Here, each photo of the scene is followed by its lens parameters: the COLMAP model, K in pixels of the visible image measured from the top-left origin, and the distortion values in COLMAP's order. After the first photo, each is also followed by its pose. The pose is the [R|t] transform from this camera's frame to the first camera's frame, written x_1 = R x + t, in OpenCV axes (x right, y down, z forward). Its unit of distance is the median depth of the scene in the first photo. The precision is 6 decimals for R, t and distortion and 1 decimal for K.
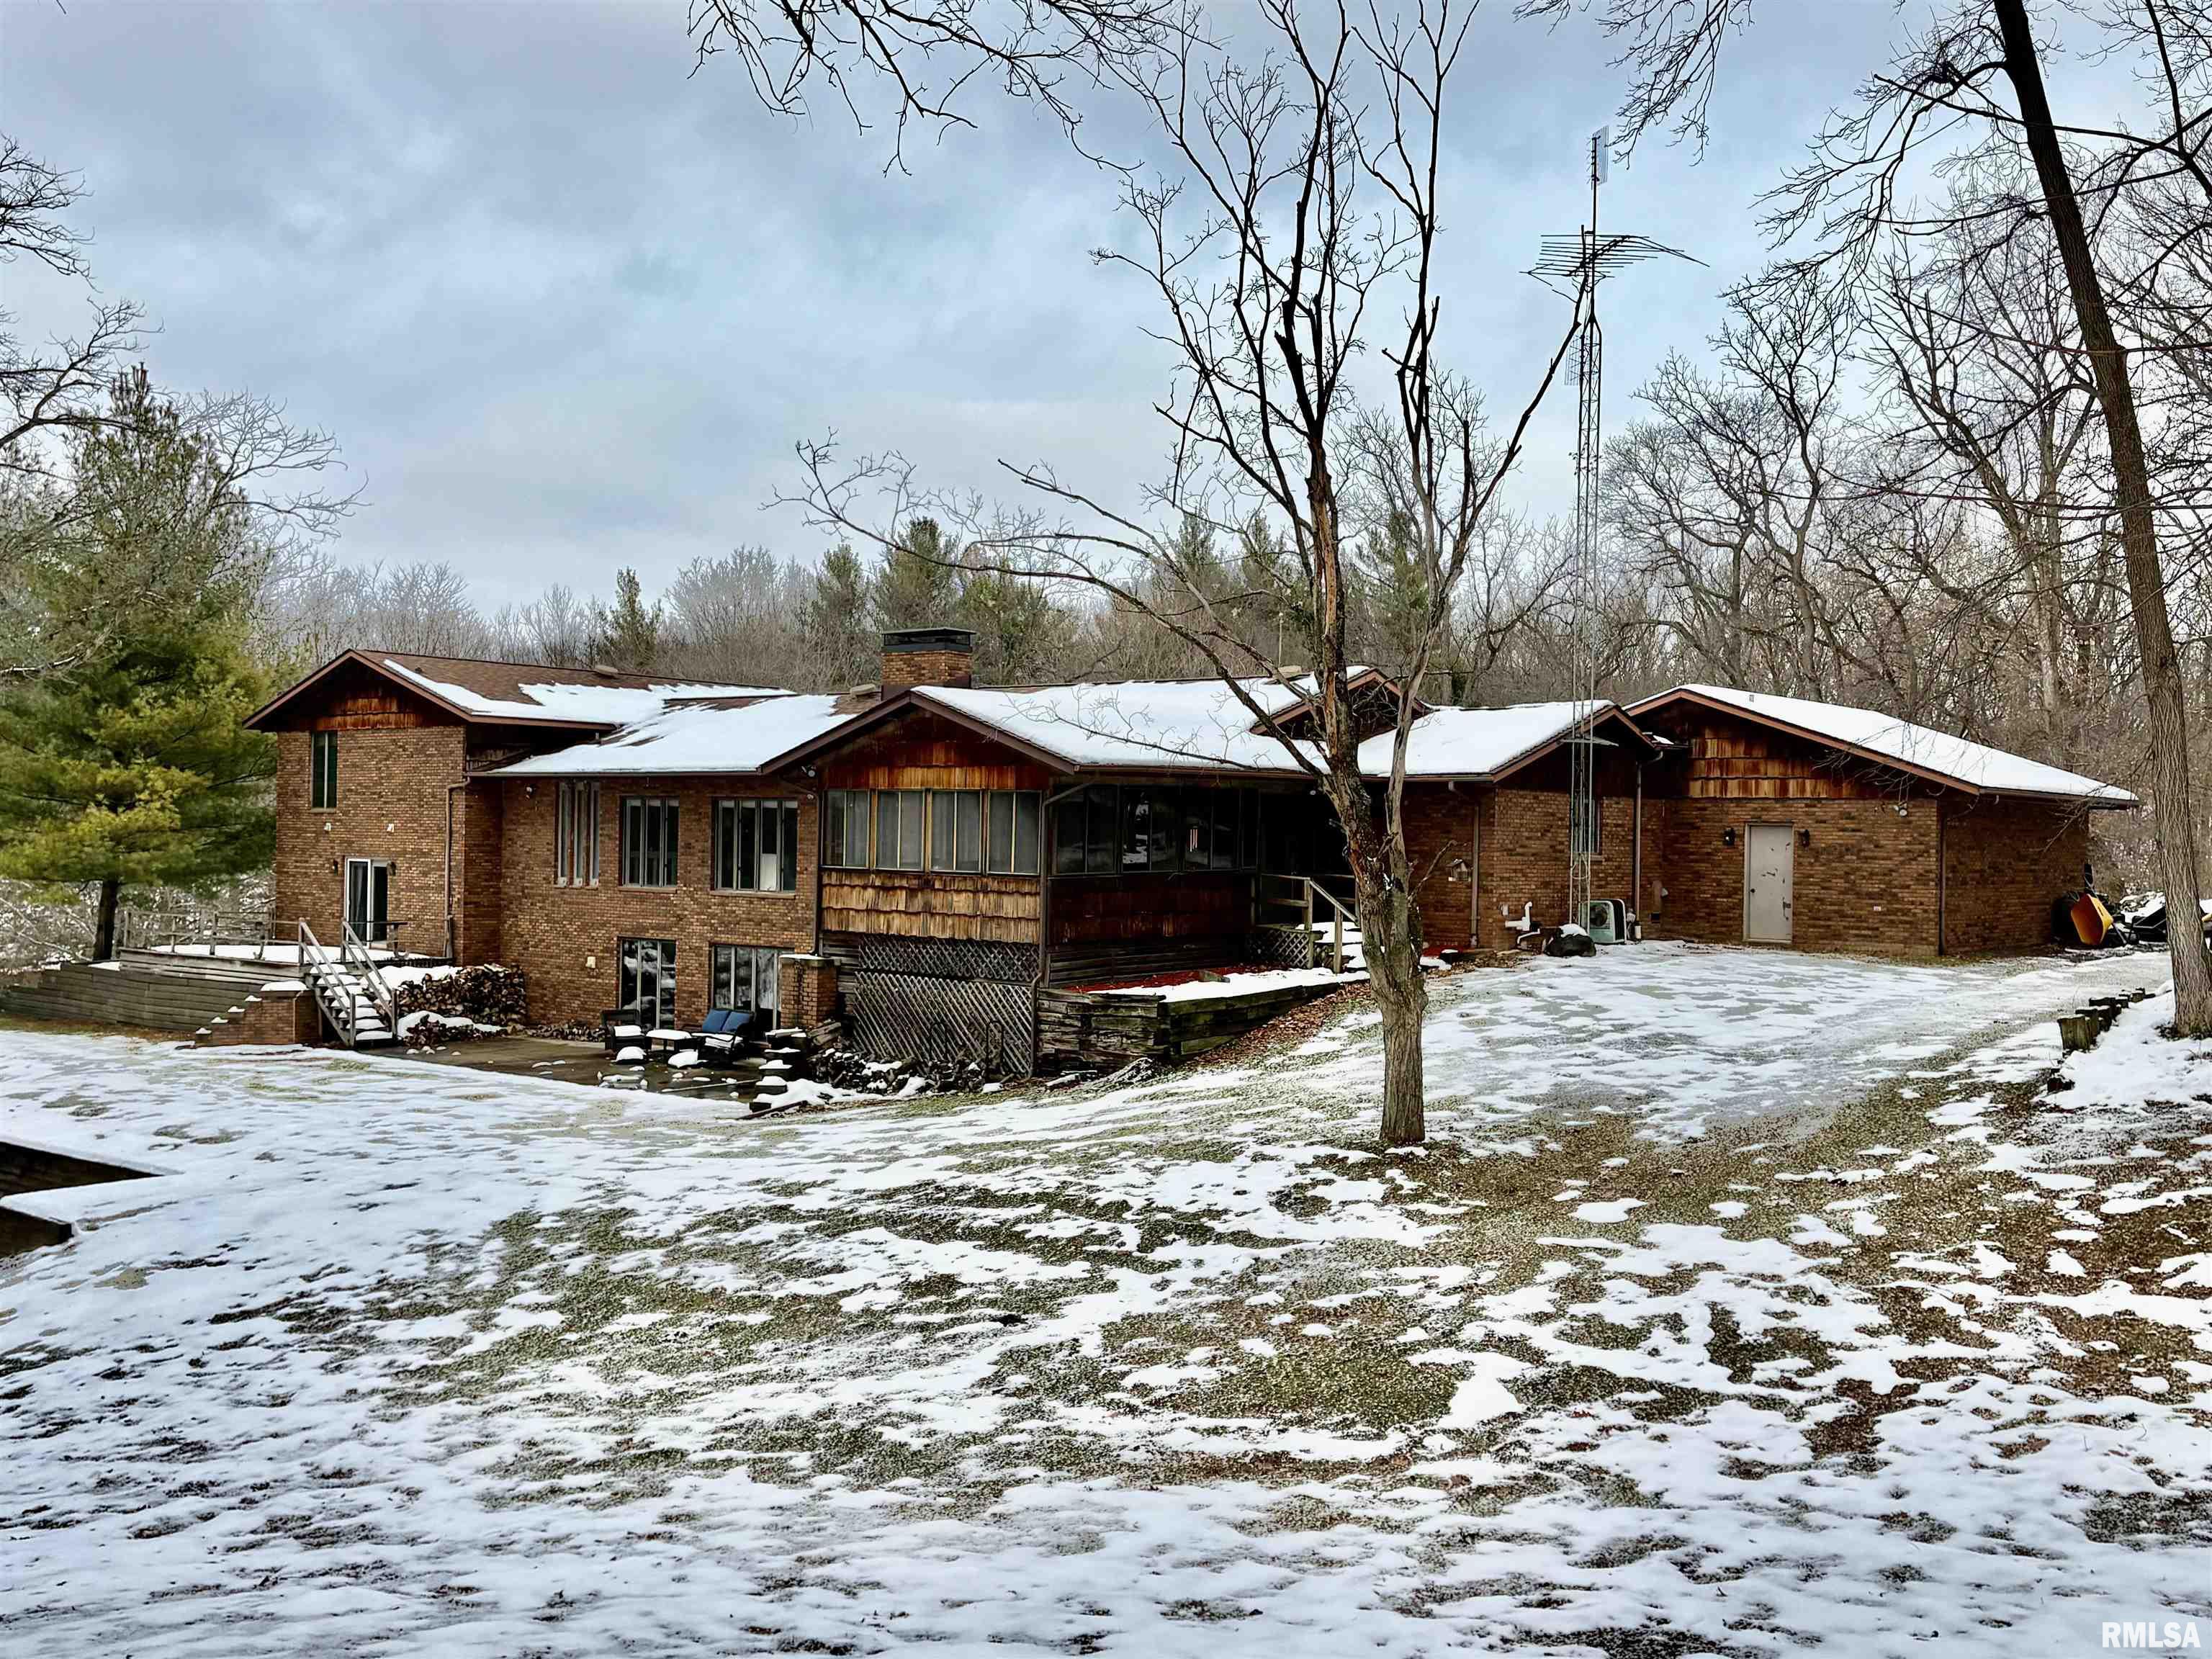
lens RADIAL K [[2104.0, 0, 1106.0], [0, 2104.0, 829.5], [0, 0, 1]] dist [0.043307, -0.030047]
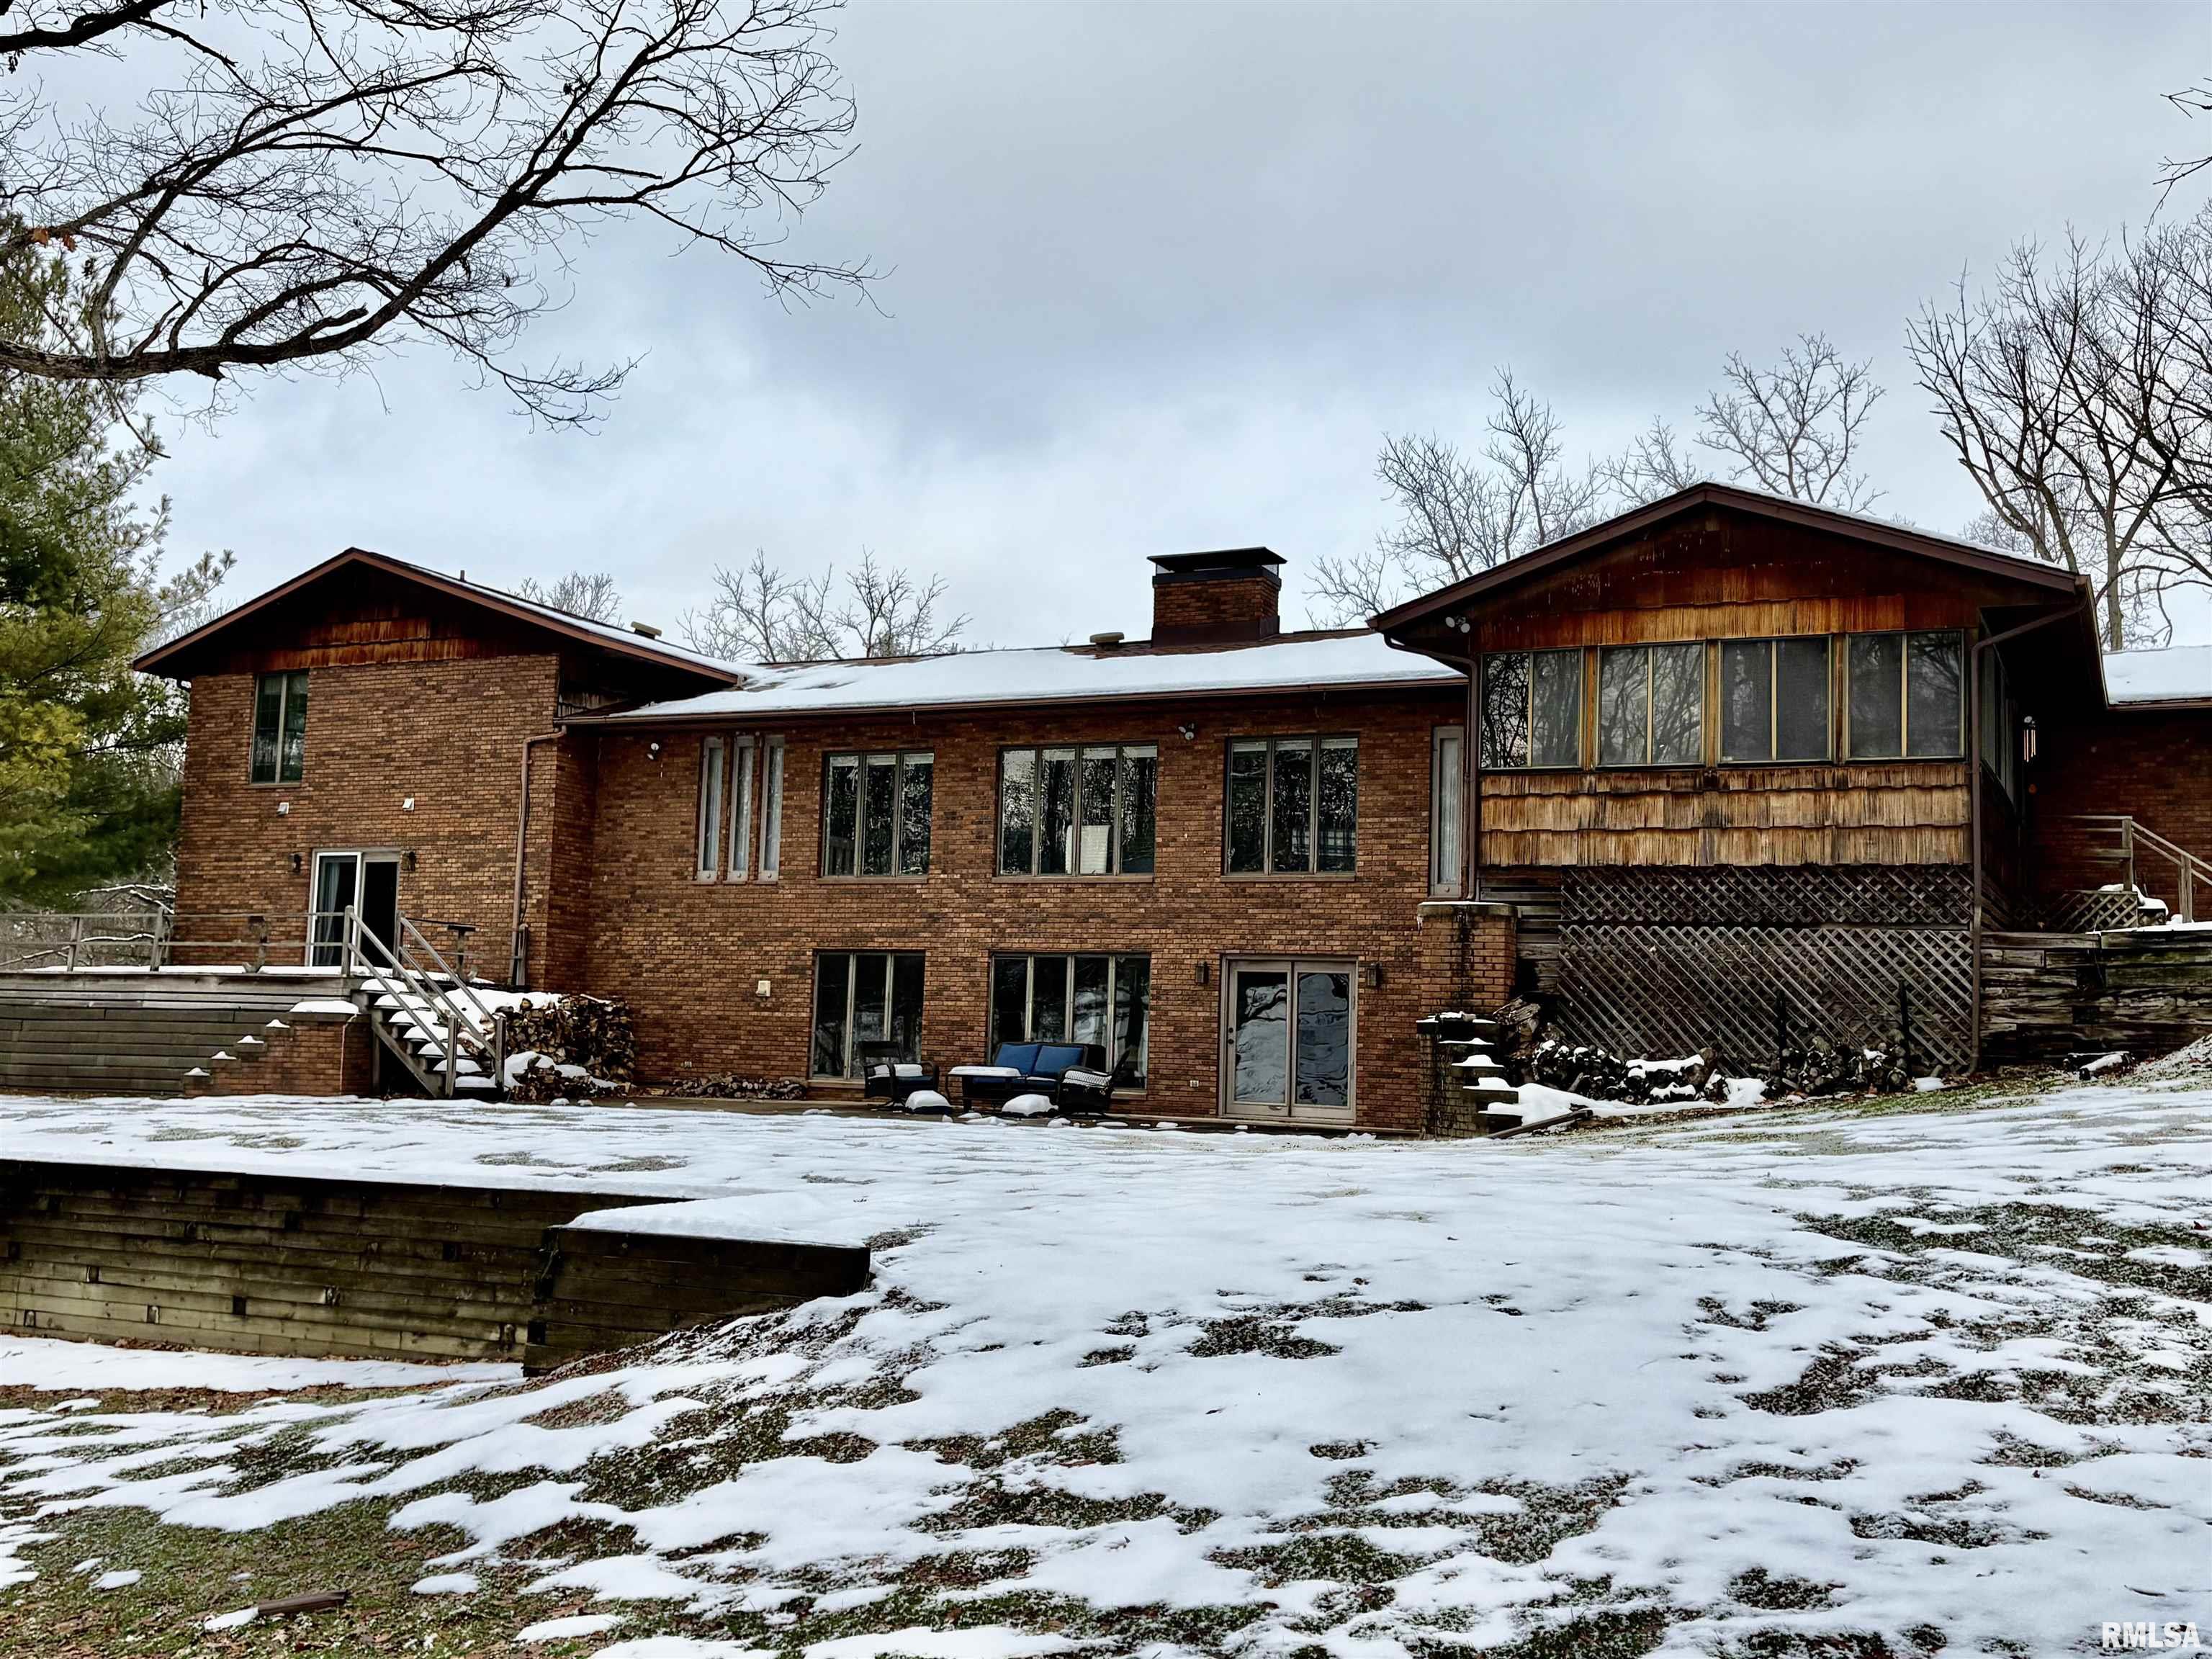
lens RADIAL K [[2104.0, 0, 1106.0], [0, 2104.0, 829.5], [0, 0, 1]] dist [0.043307, -0.030047]
pose [[0.971842, 0.039561, 0.232287, -0.316168], [-0.017641, 0.995254, -0.095694, 0.079901], [-0.234971, 0.088902, 0.967928, 0.314710]]
